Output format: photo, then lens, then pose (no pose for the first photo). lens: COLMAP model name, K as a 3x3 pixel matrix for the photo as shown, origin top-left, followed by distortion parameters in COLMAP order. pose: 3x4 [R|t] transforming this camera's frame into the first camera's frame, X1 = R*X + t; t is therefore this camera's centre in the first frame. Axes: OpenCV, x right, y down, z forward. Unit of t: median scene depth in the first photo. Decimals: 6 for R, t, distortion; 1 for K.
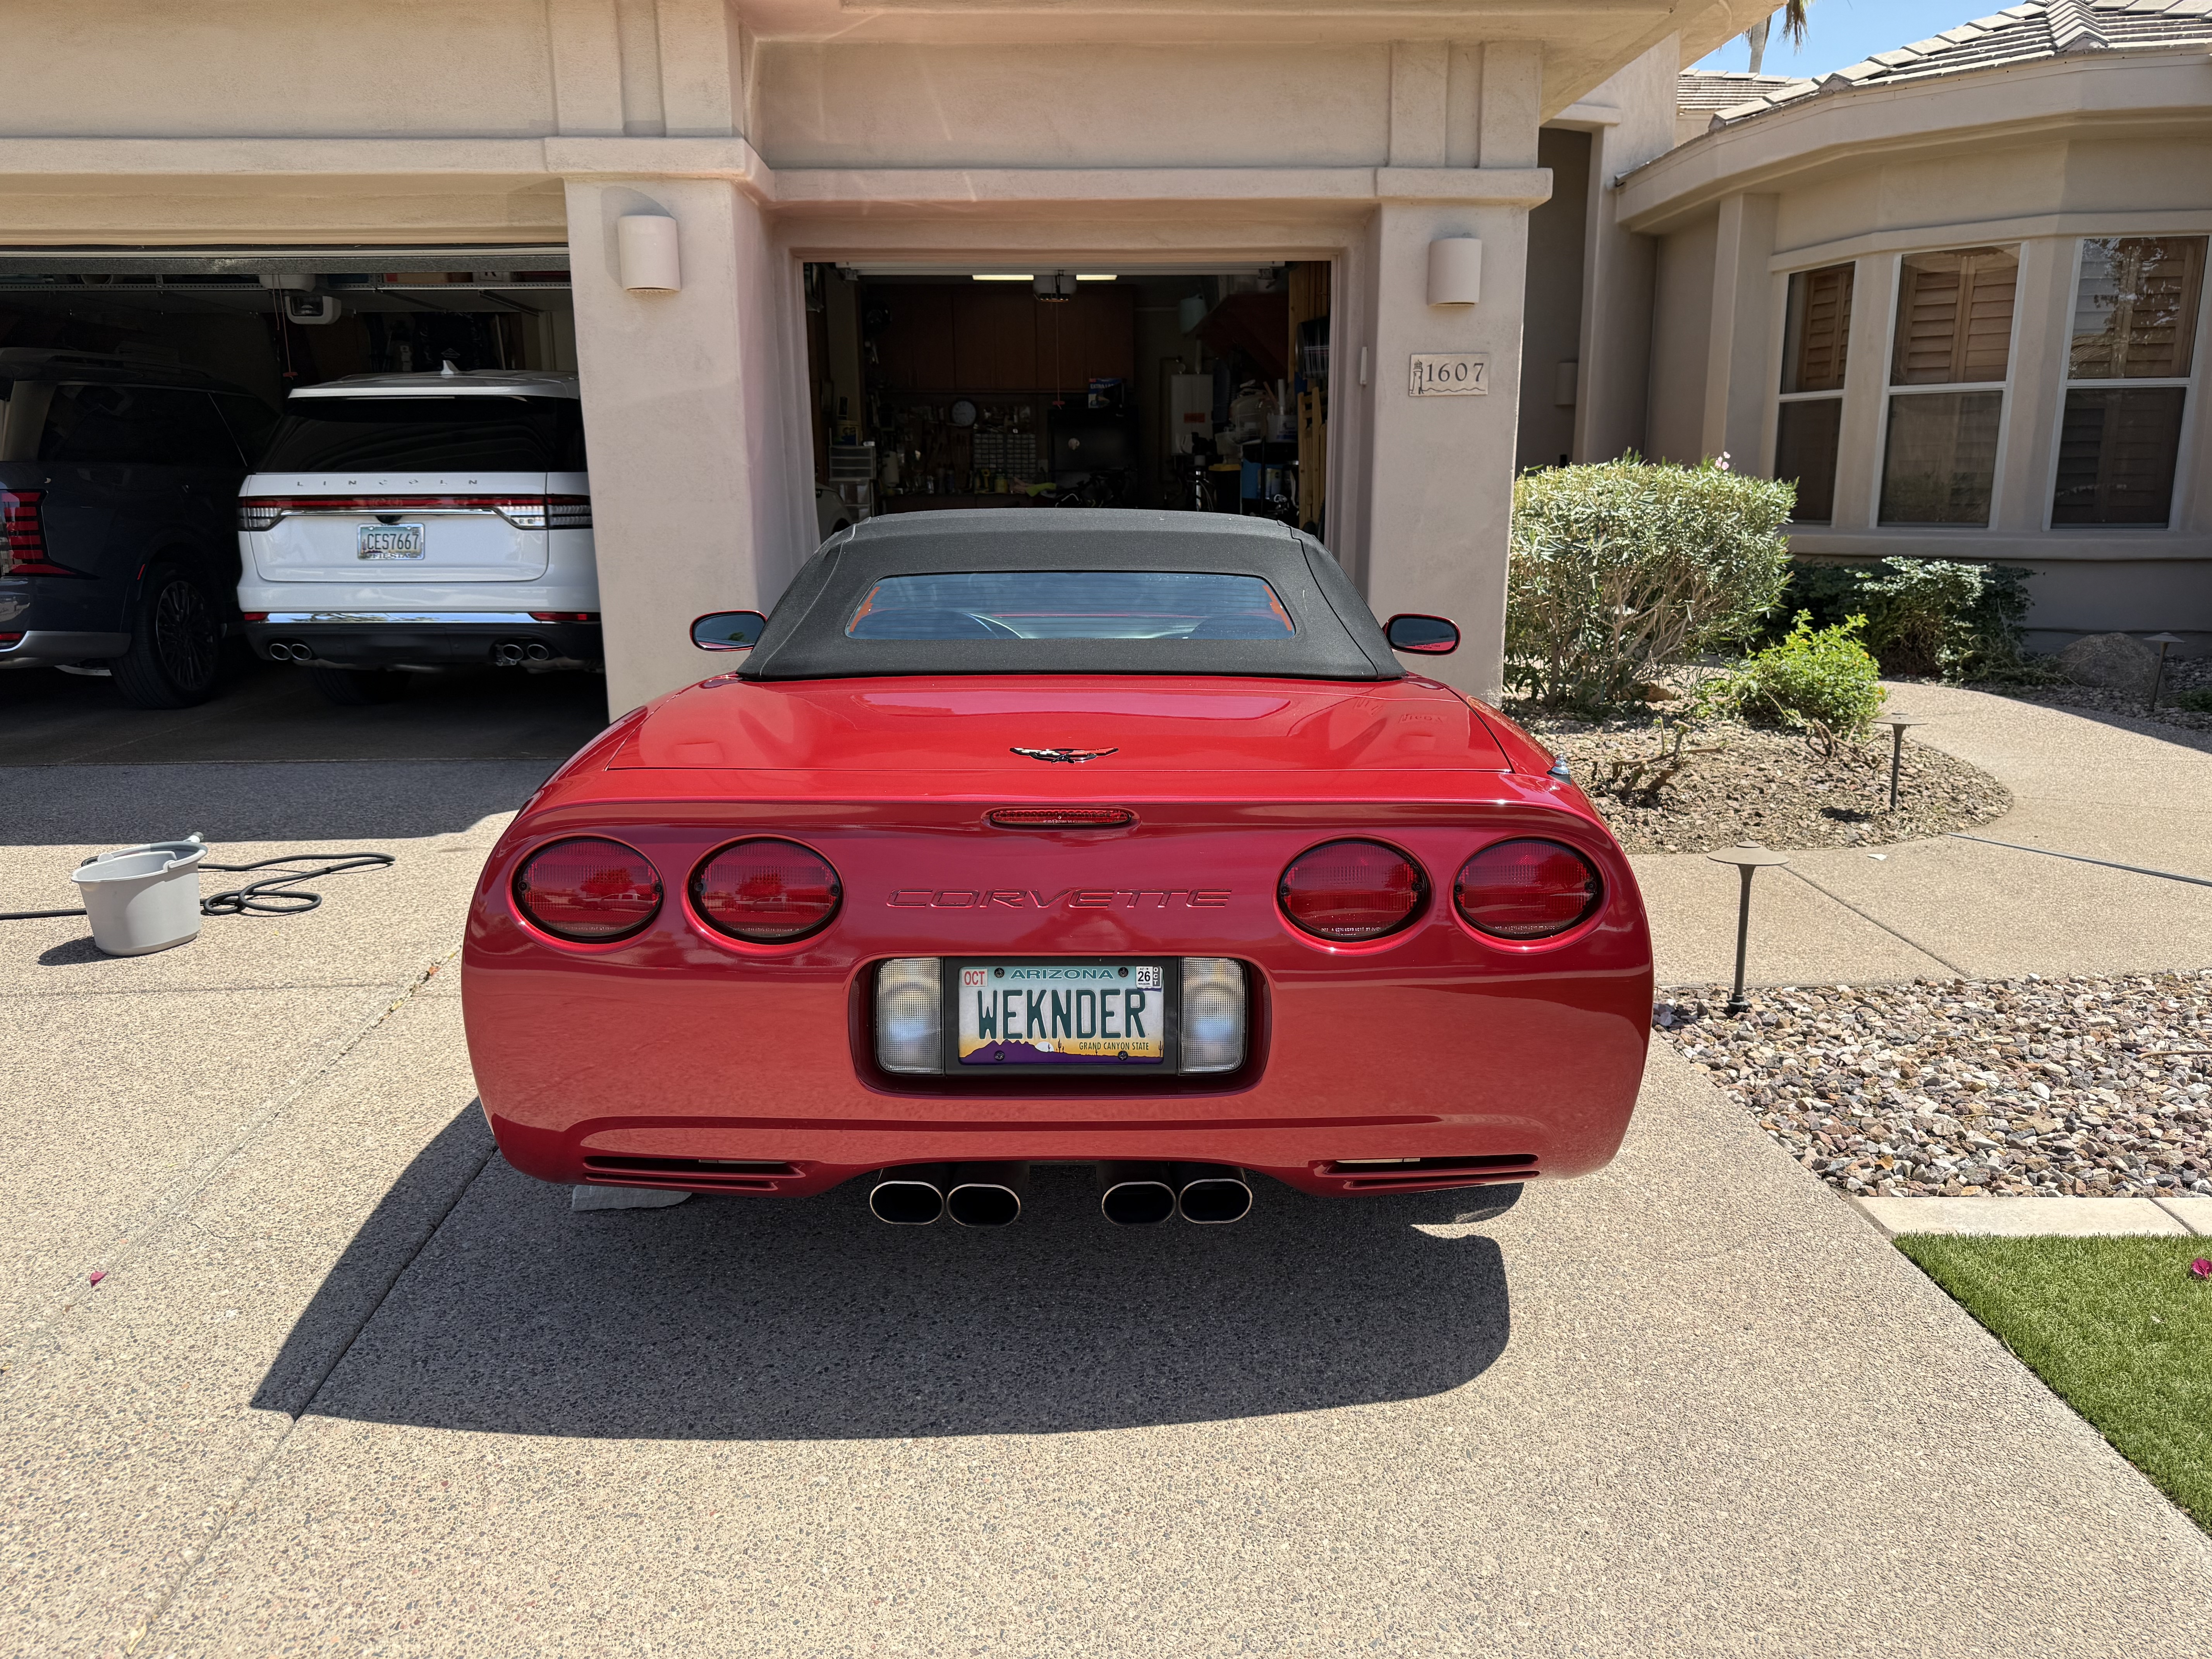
lens RADIAL K [[1565.4, 0, 1114.8], [0, 1565.4, 827.8], [0, 0, 1]] dist [0.073972, -0.081819]
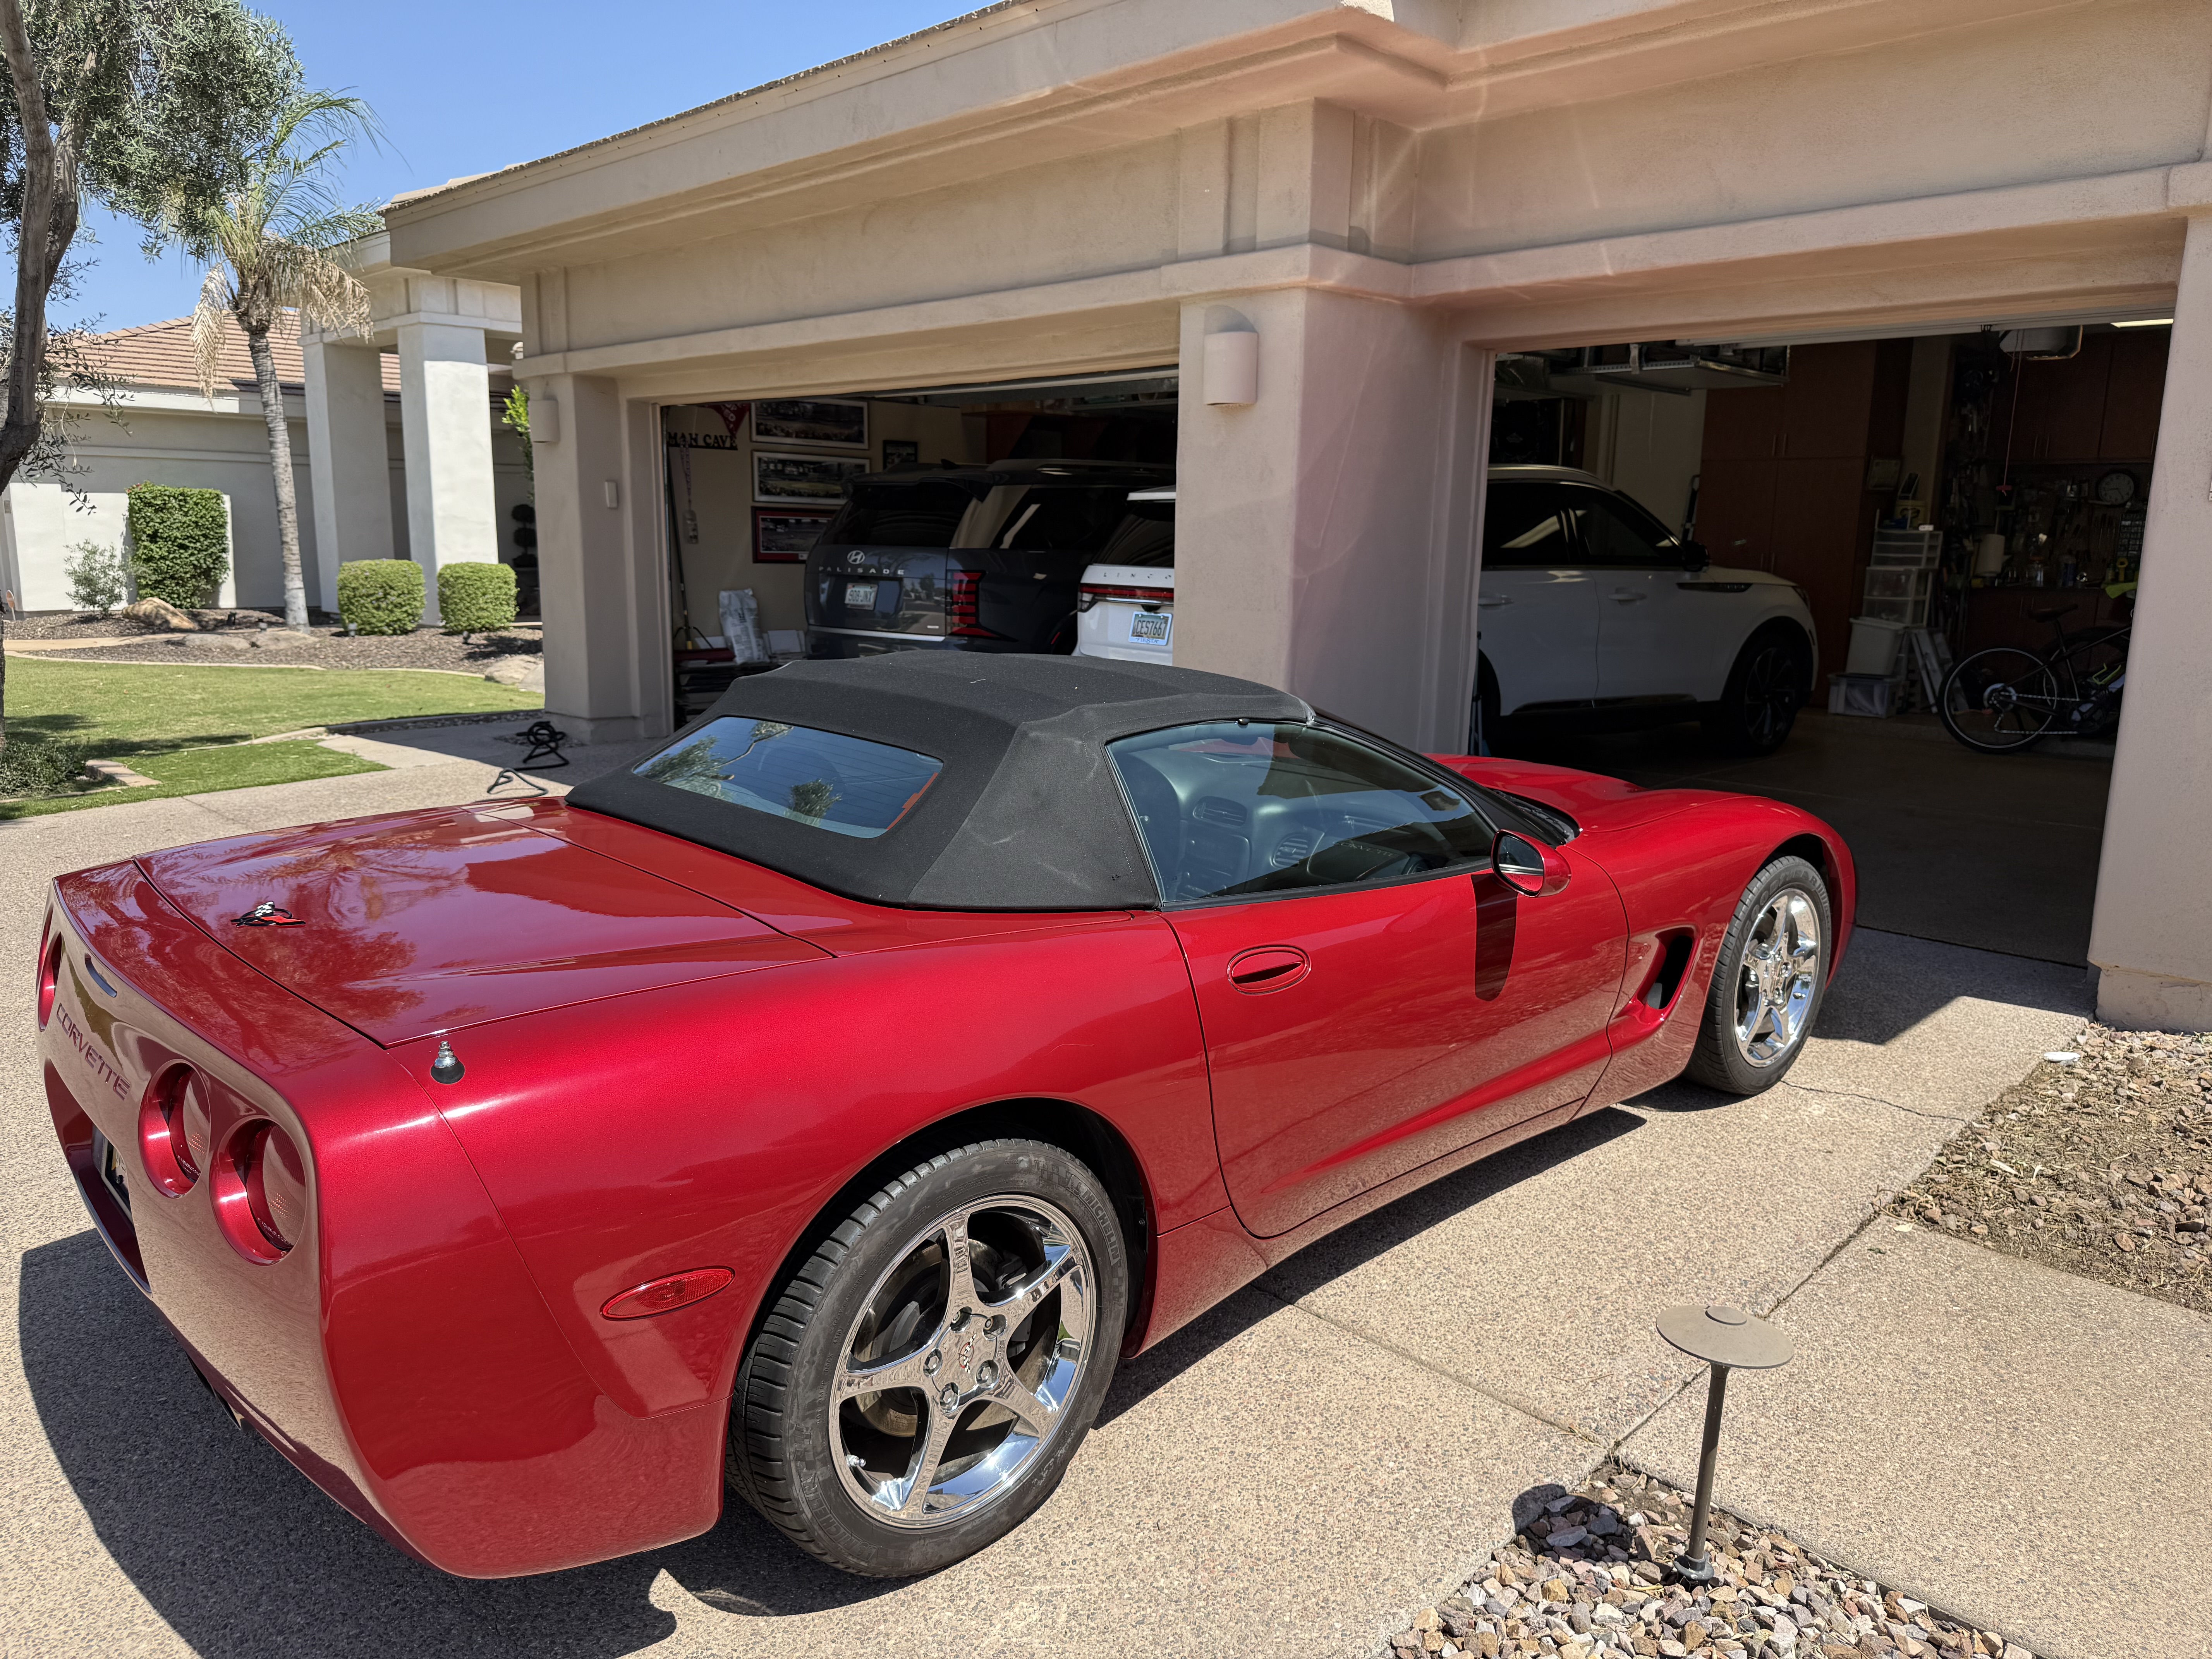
lens RADIAL K [[1533.1, 0, 1191.2], [0, 1533.1, 889.3], [0, 0, 1]] dist [0.062000, -0.079505]
pose [[0.694234, 0.181674, -0.696444, 0.400413], [-0.176805, 0.981017, 0.079664, -0.096505], [0.697696, 0.067829, 0.713176, 0.265659]]
